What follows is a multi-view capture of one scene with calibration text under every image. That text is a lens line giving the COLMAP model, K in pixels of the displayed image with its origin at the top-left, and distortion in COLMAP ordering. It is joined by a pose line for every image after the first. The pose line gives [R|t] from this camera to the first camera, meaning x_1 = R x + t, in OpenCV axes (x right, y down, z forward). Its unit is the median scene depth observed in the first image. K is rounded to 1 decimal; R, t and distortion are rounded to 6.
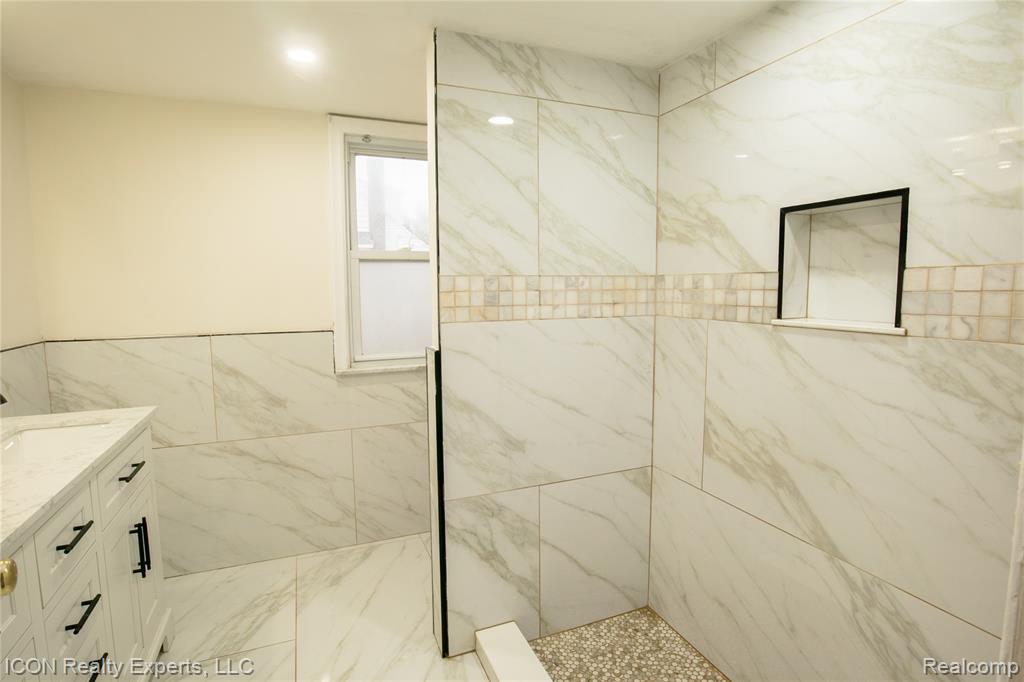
lens RADIAL K [[516.1, 0, 513.4], [0, 516.1, 333.4], [0, 0, 1]] dist [-0.045310, 0.013958]
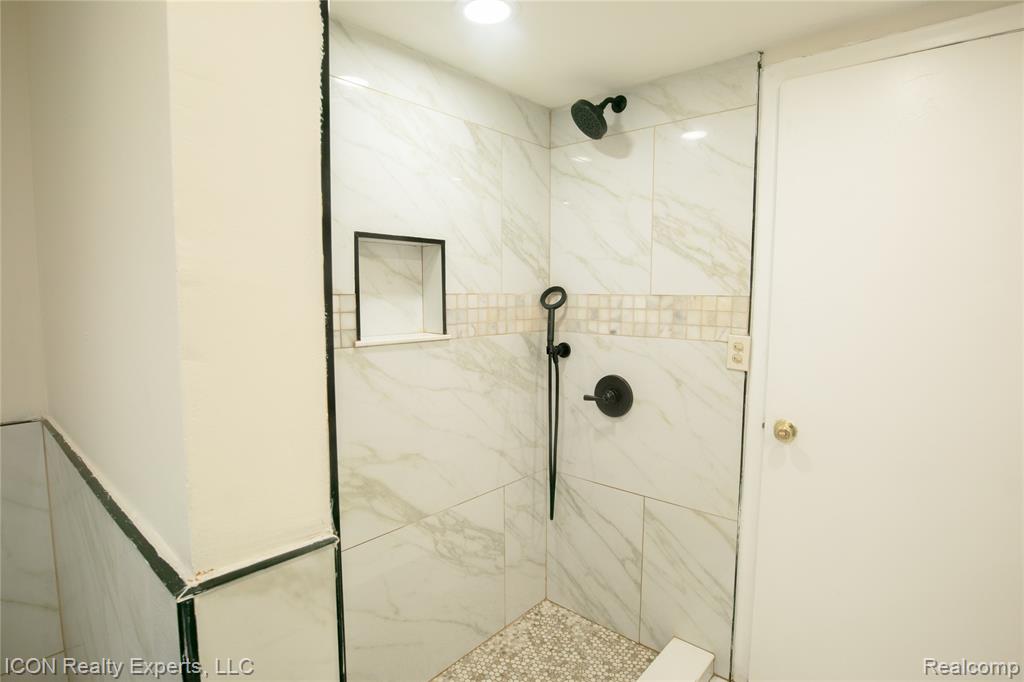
lens RADIAL K [[516.1, 0, 513.4], [0, 516.1, 333.4], [0, 0, 1]] dist [-0.045310, 0.013958]
pose [[-0.436804, -0.067802, 0.896998, -0.647813], [0.079708, 0.990316, 0.113670, -0.164079], [-0.896018, 0.121150, -0.427170, 1.417990]]
